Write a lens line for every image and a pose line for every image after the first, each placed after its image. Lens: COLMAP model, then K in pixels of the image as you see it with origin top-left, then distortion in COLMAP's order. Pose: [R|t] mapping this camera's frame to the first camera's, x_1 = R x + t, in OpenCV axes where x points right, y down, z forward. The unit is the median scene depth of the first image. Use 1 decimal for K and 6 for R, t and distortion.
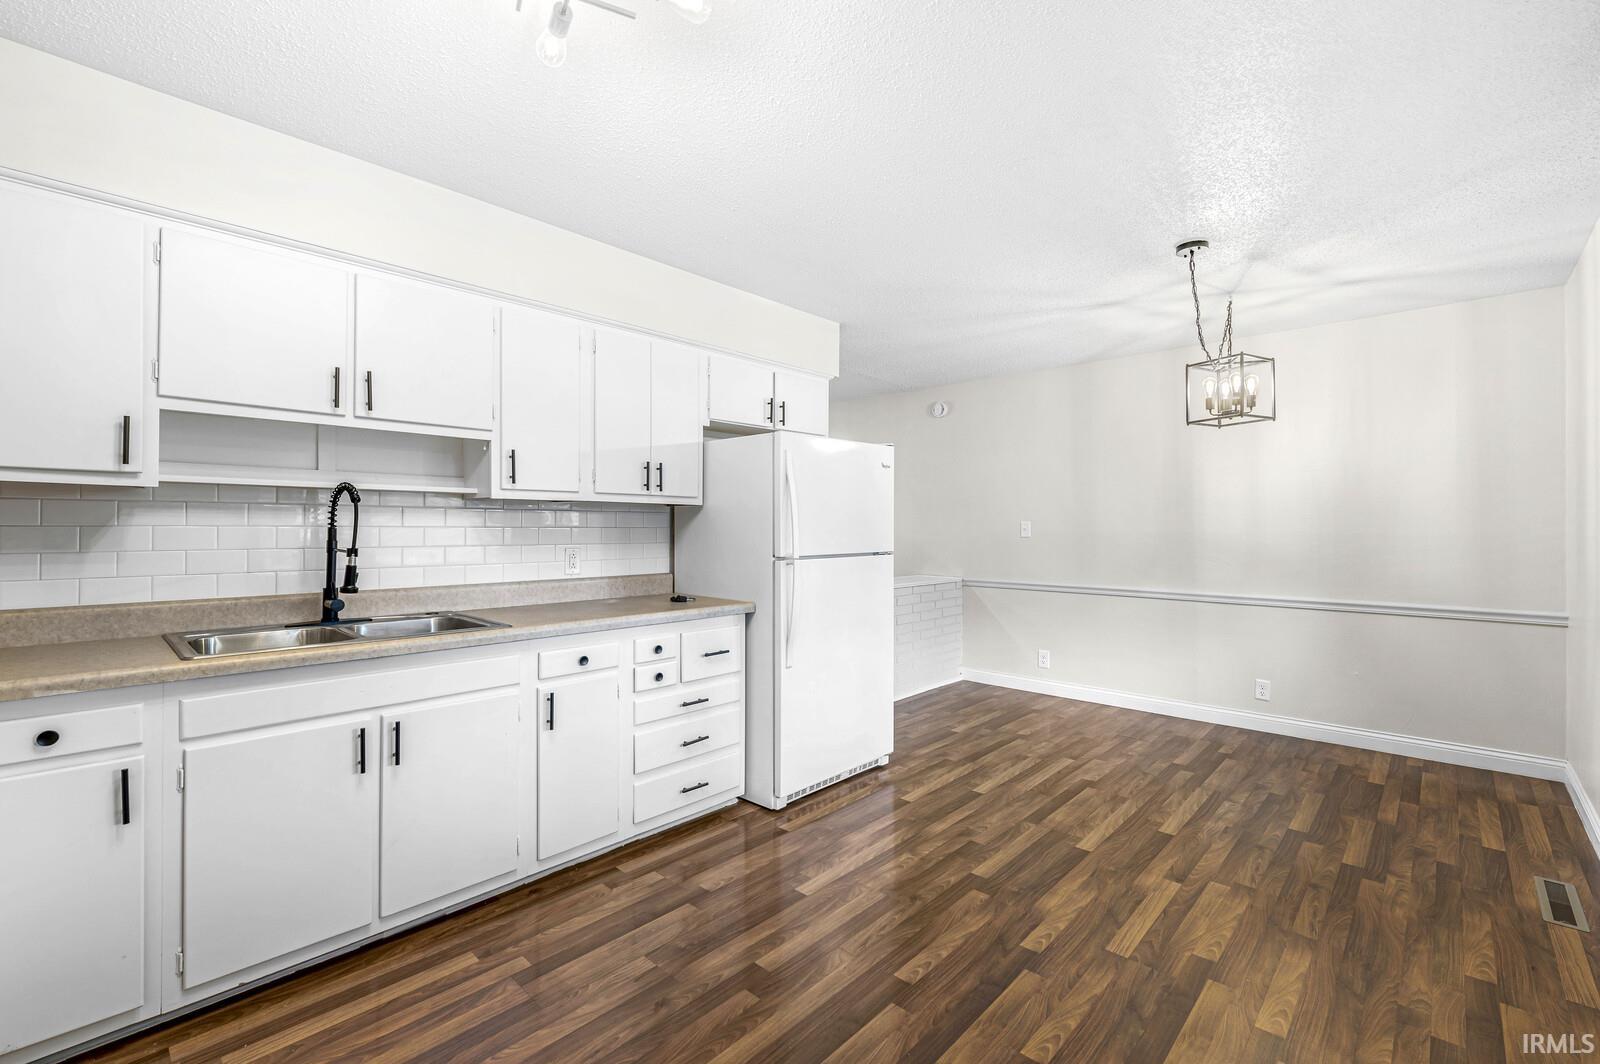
lens RADIAL K [[691.2, 0, 784.8], [0, 691.2, 528.3], [0, 0, 1]] dist [0.001104, -0.001033]
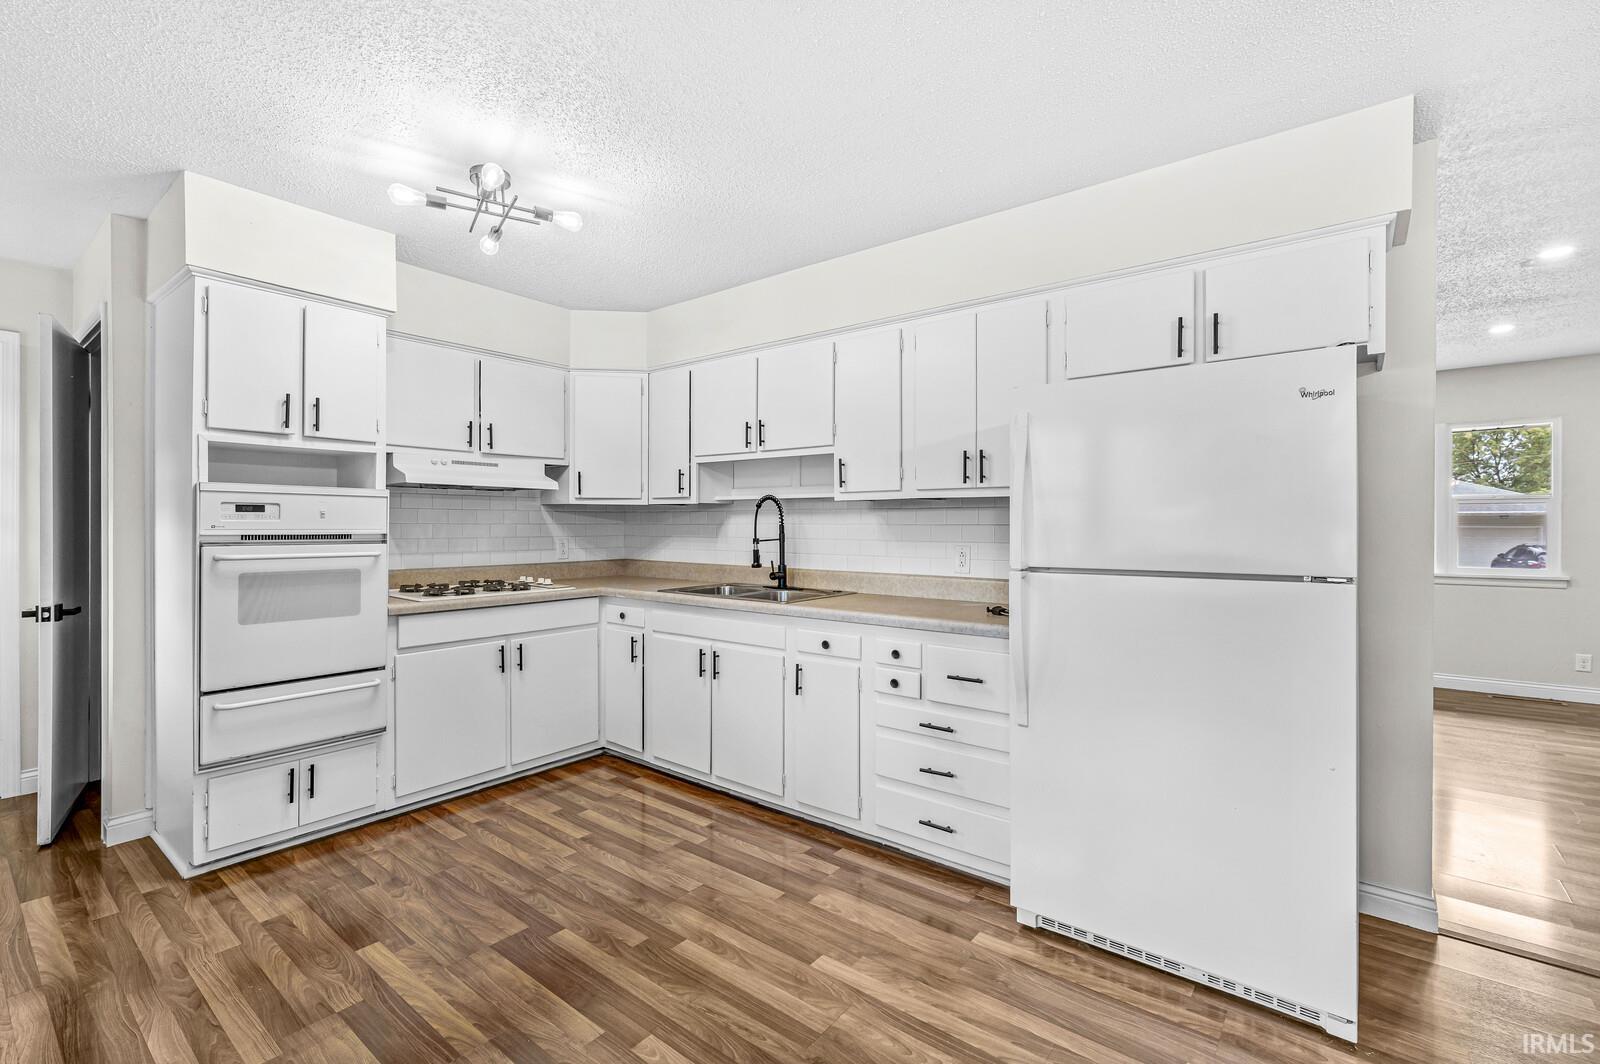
lens RADIAL K [[691.2, 0, 804.3], [0, 691.2, 526.5], [0, 0, 1]] dist [0.001104, -0.001033]
pose [[0.105493, 0.001048, -0.994419, 0.806709], [-0.004048, 0.999992, 0.000625, 0.001354], [0.994412, 0.003959, 0.105496, 0.845662]]
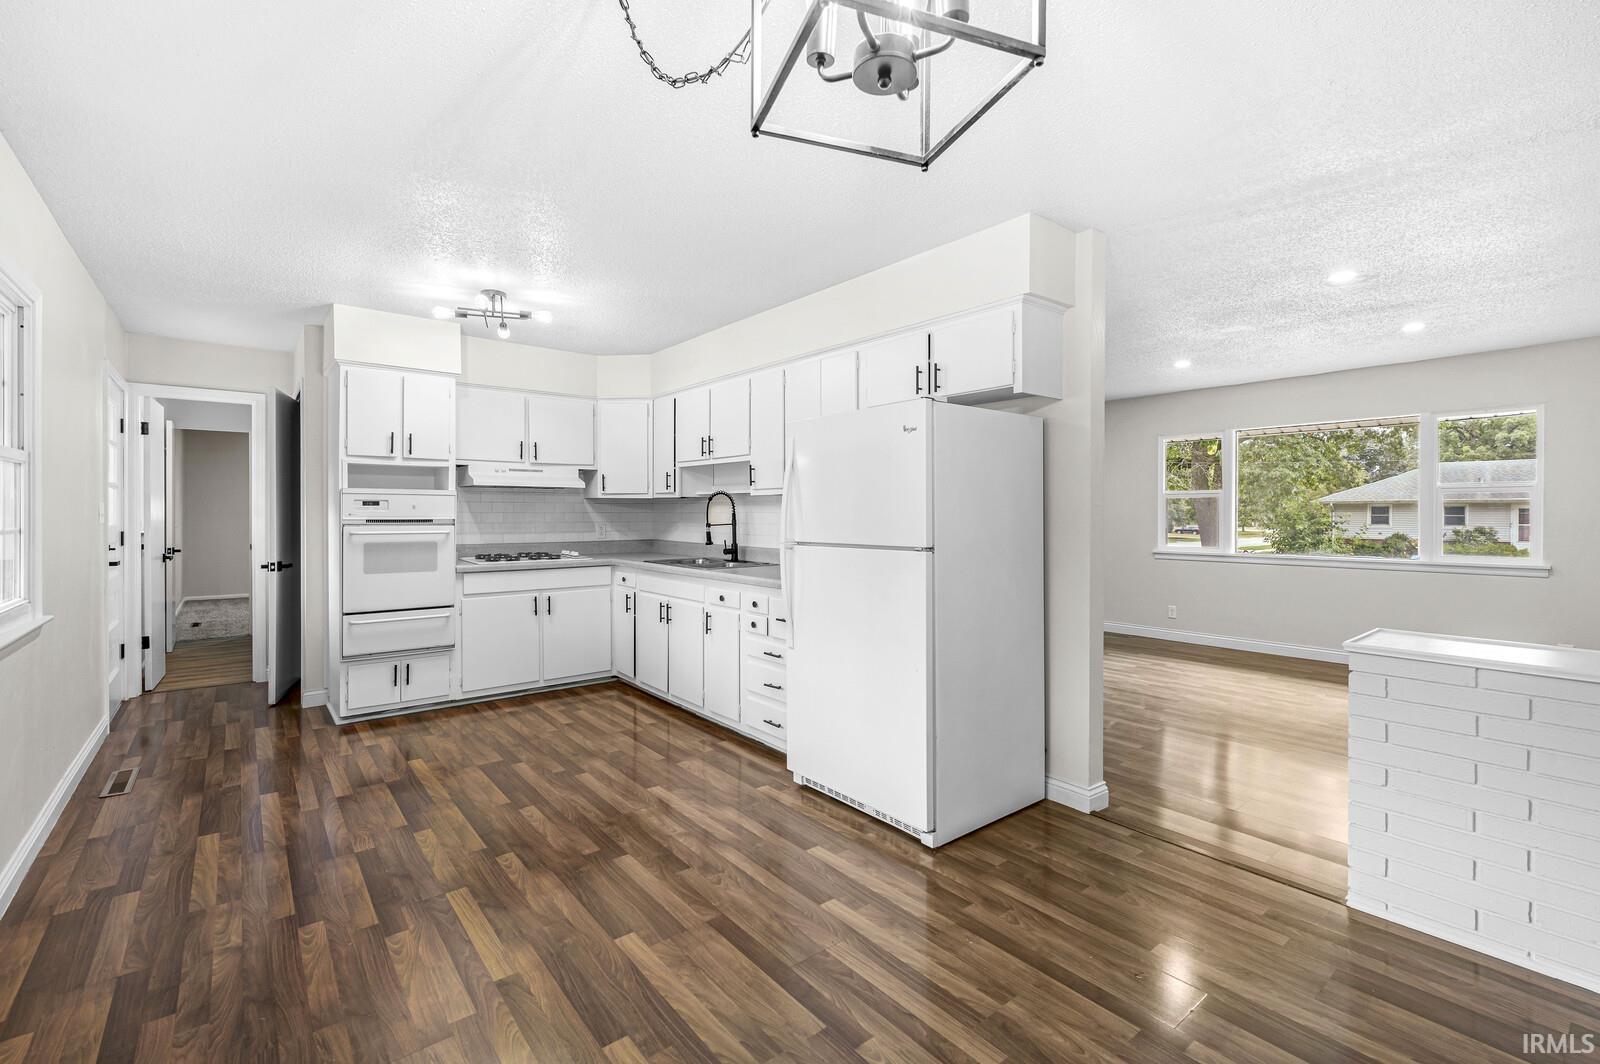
lens RADIAL K [[691.2, 0, 813.6], [0, 691.2, 515.5], [0, 0, 1]] dist [0.001104, -0.001033]
pose [[-0.110024, 0.002630, -0.993925, 1.237942], [-0.004036, 0.999987, 0.003093, -0.001539], [0.993921, 0.004352, -0.110012, 1.372843]]
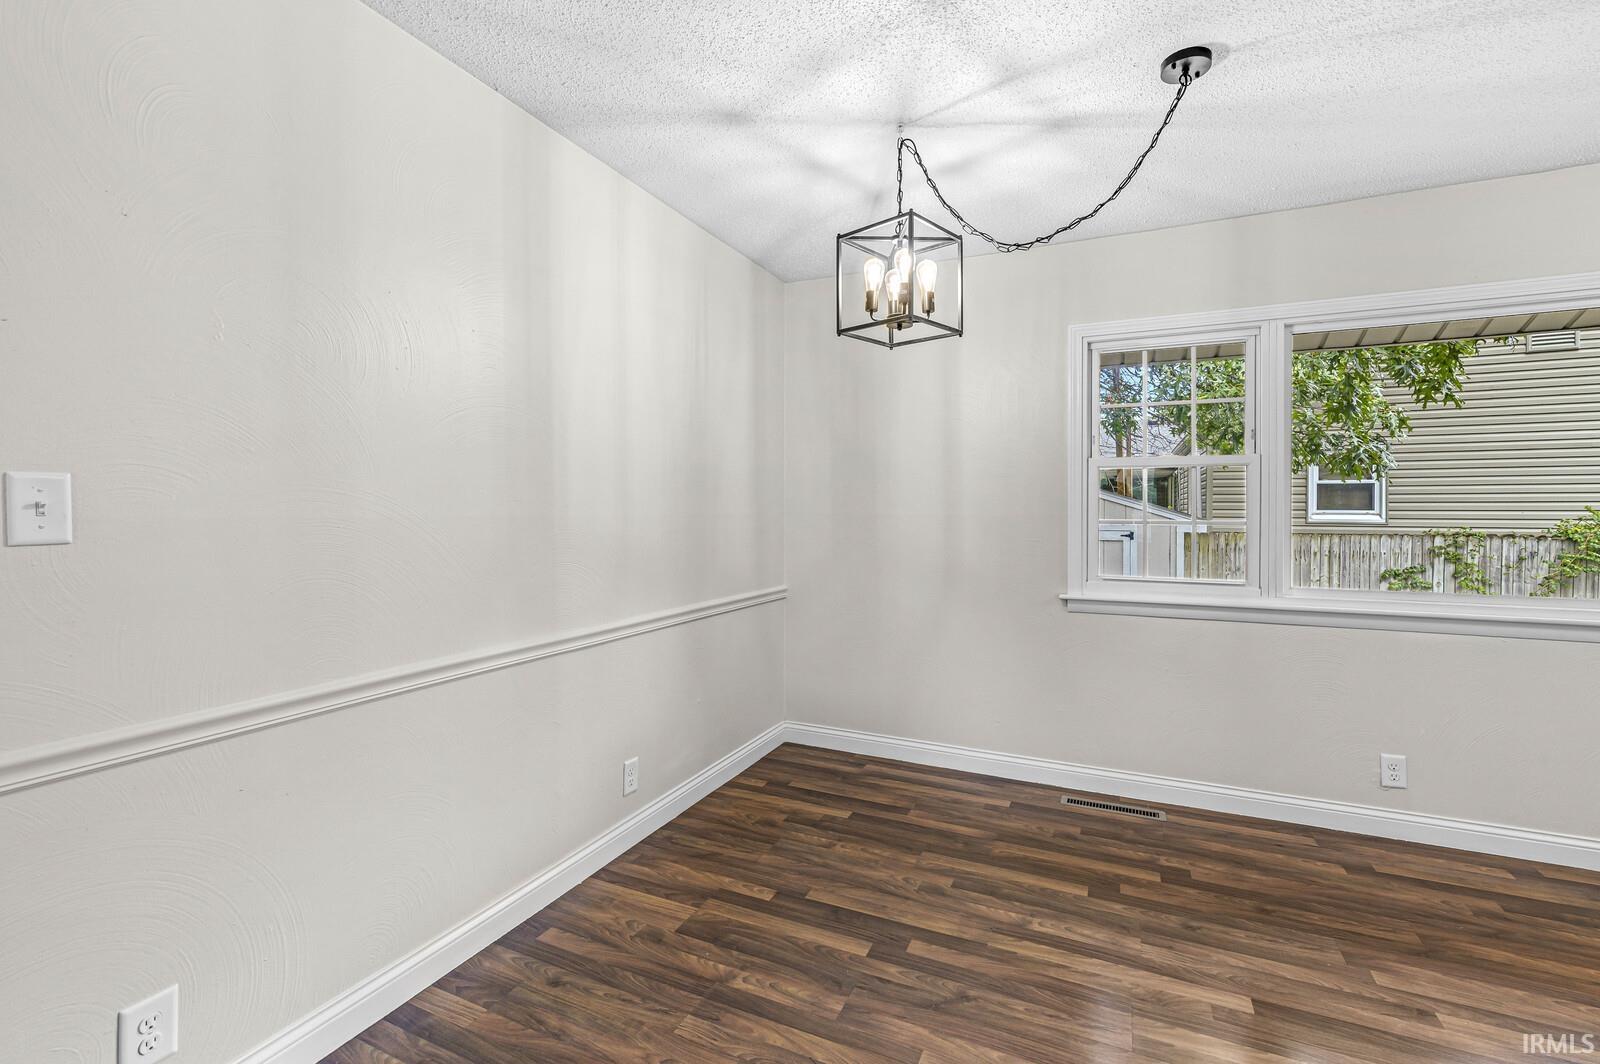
lens RADIAL K [[691.2, 0, 802.4], [0, 691.2, 511.7], [0, 0, 1]] dist [0.001104, -0.001033]
pose [[-0.334929, -0.003530, 0.942237, 0.124175], [0.001919, 0.999988, 0.004428, 0.000753], [-0.942241, 0.003291, -0.334918, 1.763934]]
